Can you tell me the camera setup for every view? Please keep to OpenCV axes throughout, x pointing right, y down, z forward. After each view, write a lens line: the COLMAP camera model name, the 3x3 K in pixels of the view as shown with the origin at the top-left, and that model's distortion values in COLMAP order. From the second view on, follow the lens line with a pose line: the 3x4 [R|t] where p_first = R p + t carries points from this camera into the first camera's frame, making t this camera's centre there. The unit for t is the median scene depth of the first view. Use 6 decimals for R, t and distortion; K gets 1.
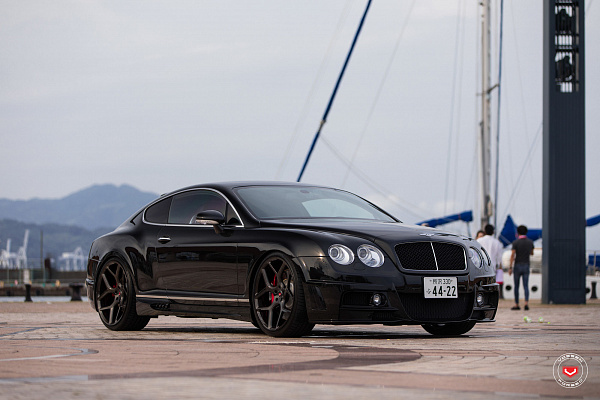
lens RADIAL K [[1738.2, 0, 263.3], [0, 1738.2, 312.2], [0, 0, 1]] dist [0.063324, -0.152051]
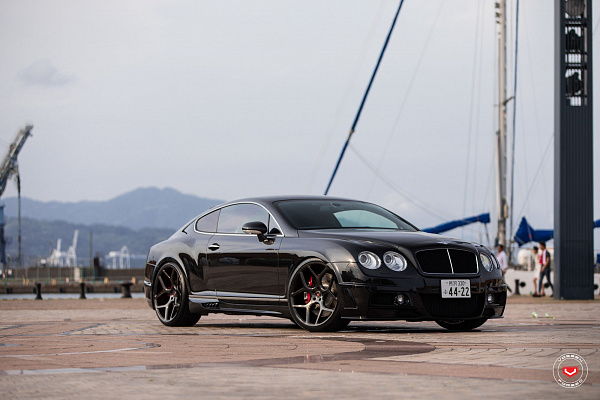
lens RADIAL K [[1946.7, 0, 288.0], [0, 1946.7, 287.8], [0, 0, 1]] dist [-0.238546, 4.184396]
pose [[0.999997, -0.002478, -0.000819, -0.006179], [0.002473, 0.999984, -0.005061, -0.006970], [0.000831, 0.005059, 0.999987, -0.234290]]
